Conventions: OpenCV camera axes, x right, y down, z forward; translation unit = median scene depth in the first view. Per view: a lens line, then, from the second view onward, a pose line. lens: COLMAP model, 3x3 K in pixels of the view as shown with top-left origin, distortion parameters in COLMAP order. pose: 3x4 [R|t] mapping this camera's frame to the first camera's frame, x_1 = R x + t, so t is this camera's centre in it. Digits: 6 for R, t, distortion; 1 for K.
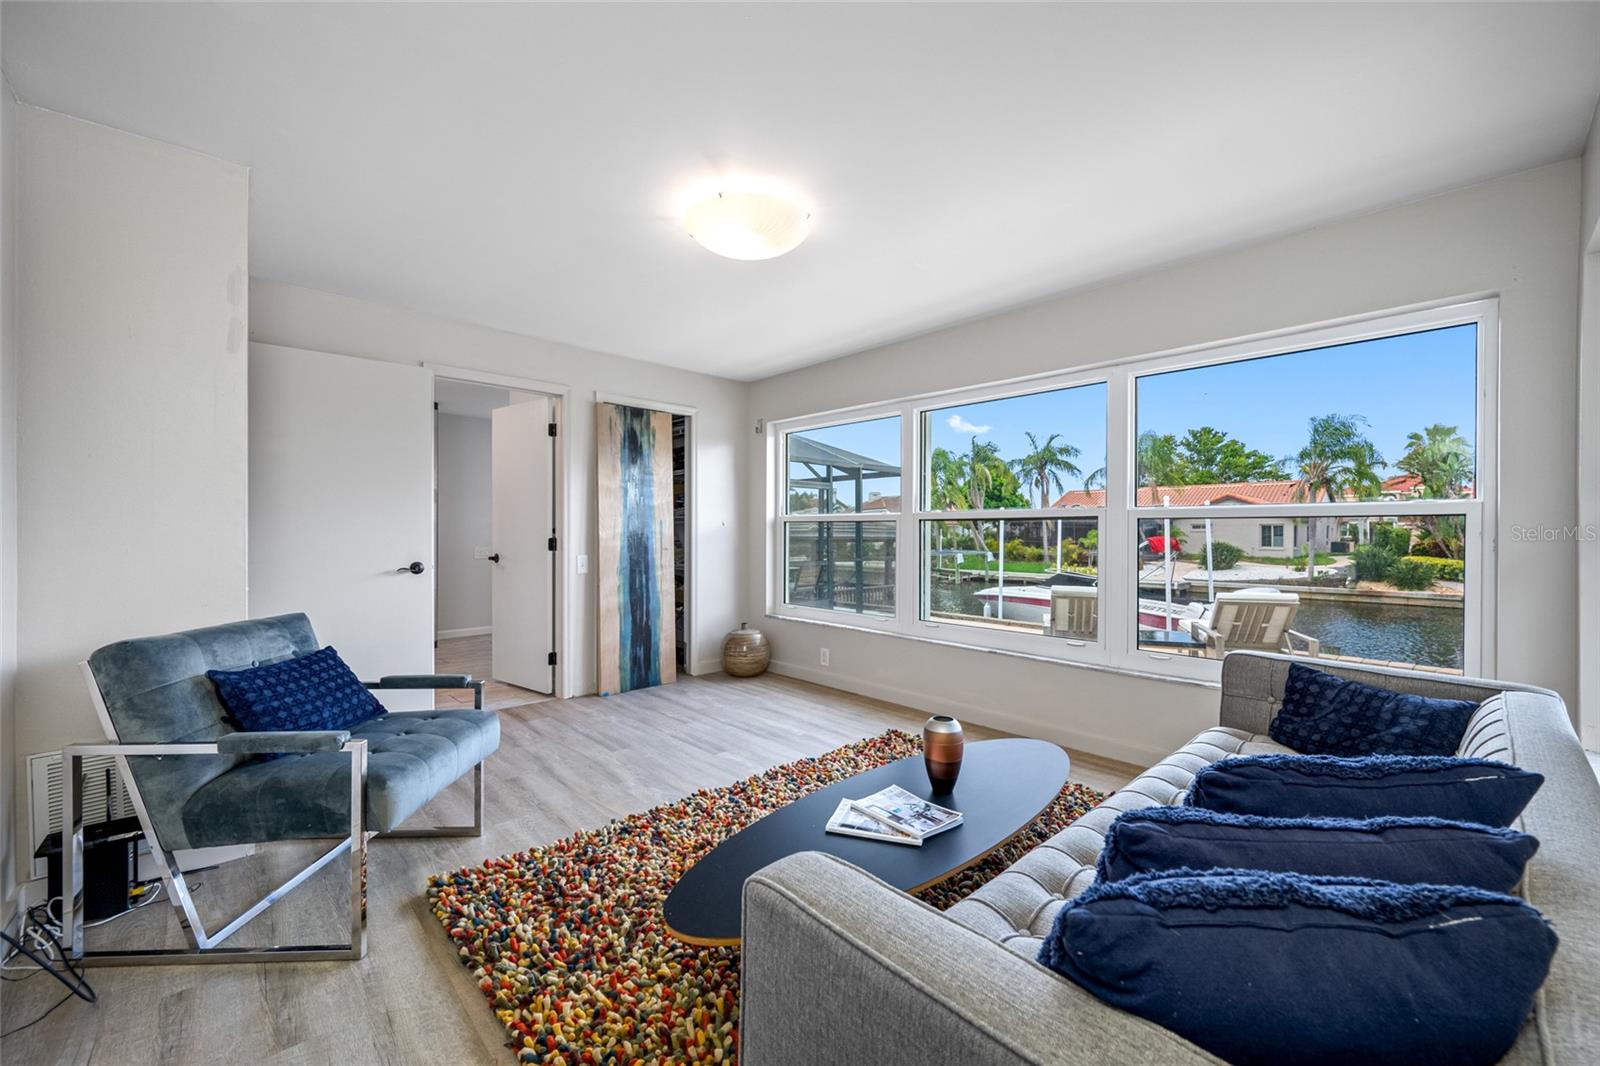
lens RADIAL K [[629.4, 0, 800.3], [0, 629.4, 534.3], [0, 0, 1]] dist [-0.002504, 0.000075]
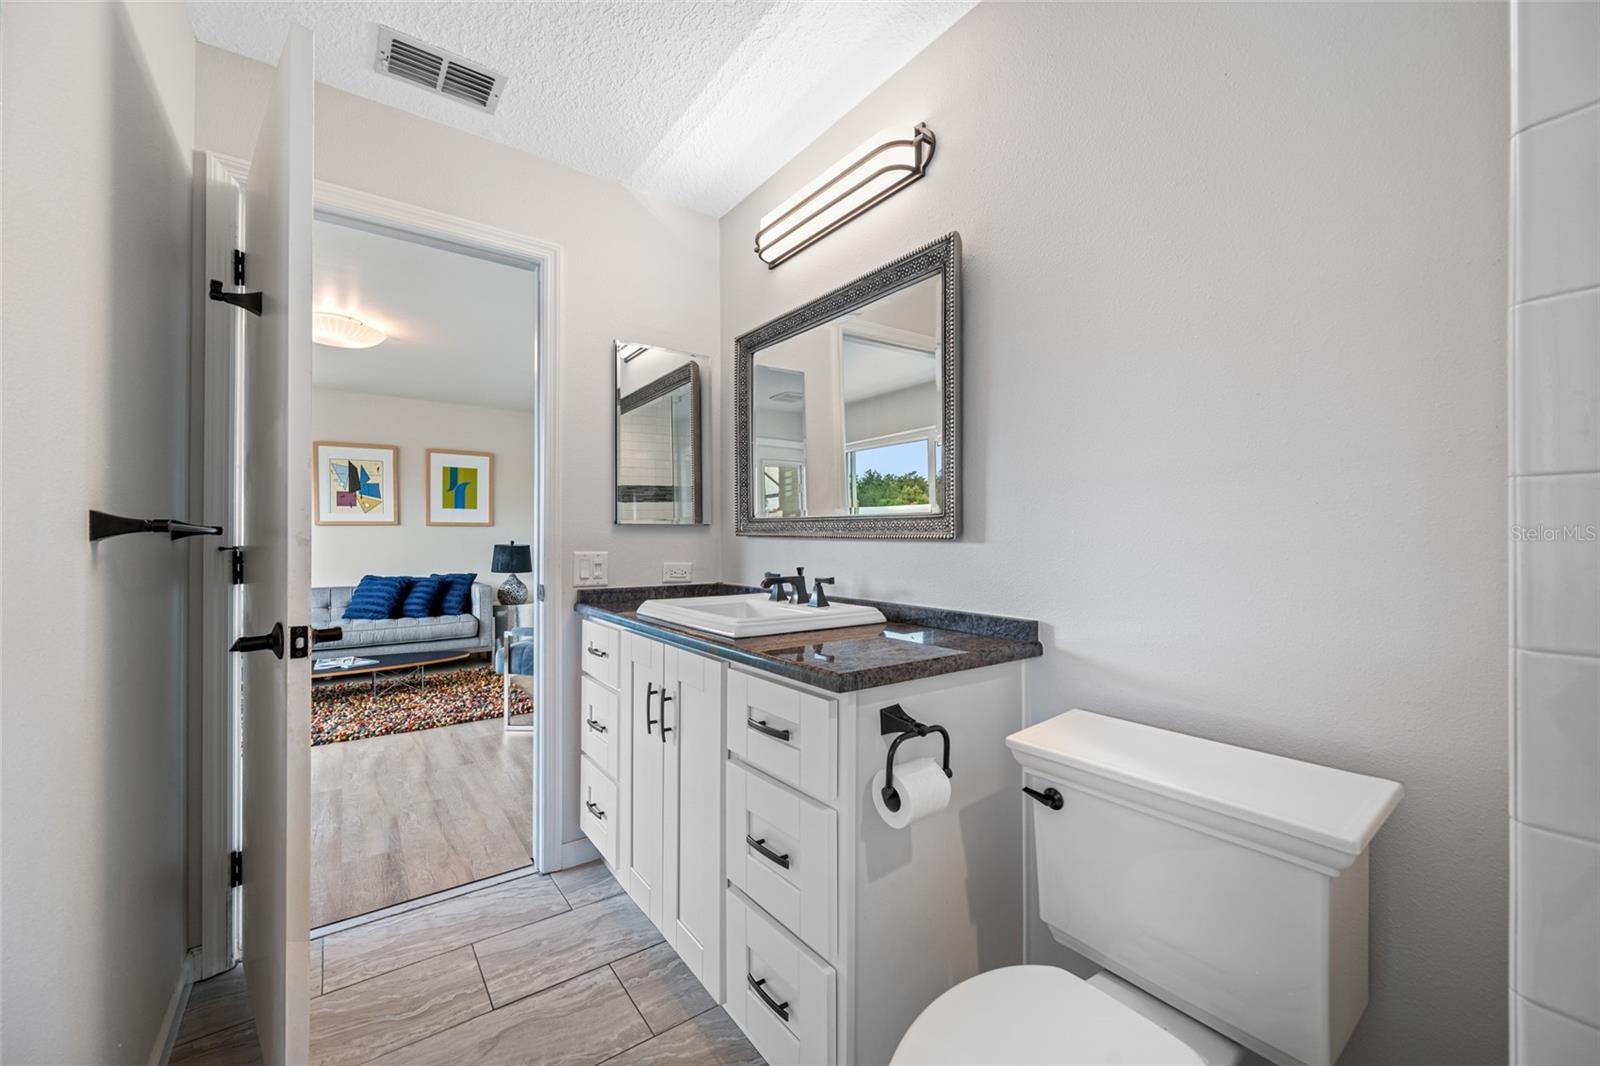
lens RADIAL K [[629.4, 0, 801.2], [0, 629.4, 536.0], [0, 0, 1]] dist [-0.002504, 0.000075]
pose [[-0.992472, 0.001600, 0.122464, -1.172629], [0.001910, 0.999995, 0.002413, -0.005503], [-0.122460, 0.002629, -0.992470, 2.016224]]
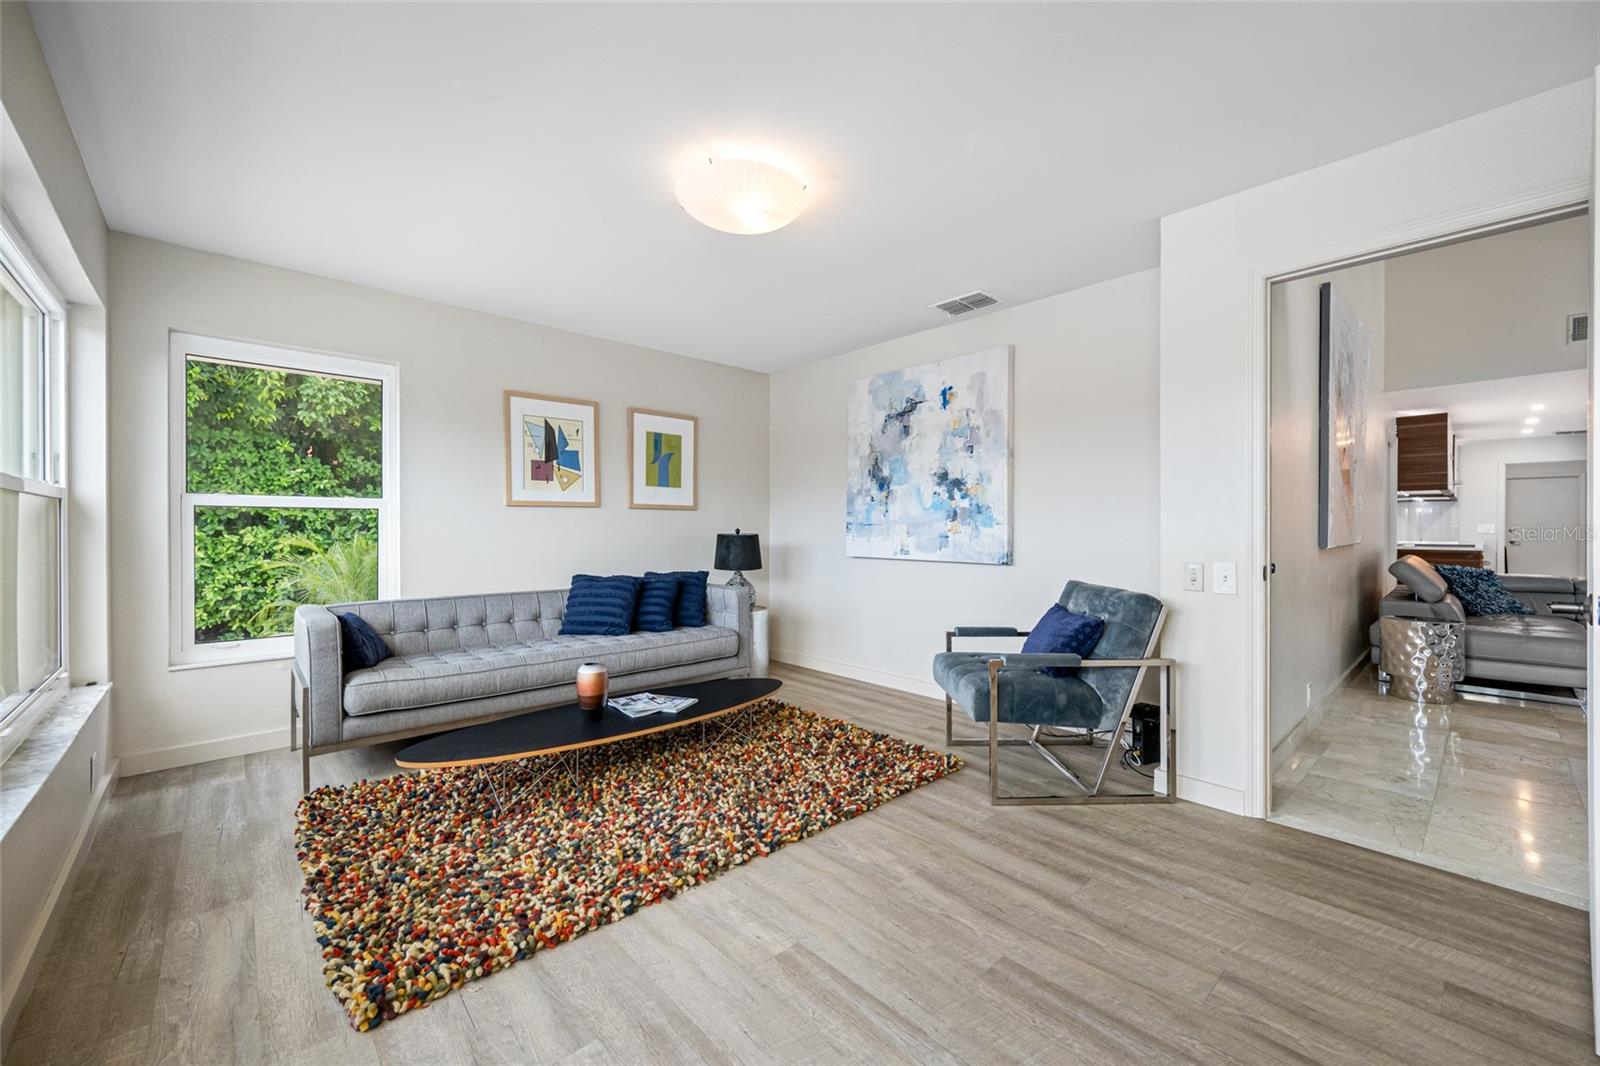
lens RADIAL K [[629.4, 0, 797.4], [0, 629.4, 531.4], [0, 0, 1]] dist [-0.002504, 0.000075]
pose [[-0.999907, -0.001817, 0.013547, -0.159359], [-0.001712, 0.999968, 0.007788, 0.007571], [-0.013561, 0.007764, -0.999878, 1.688873]]
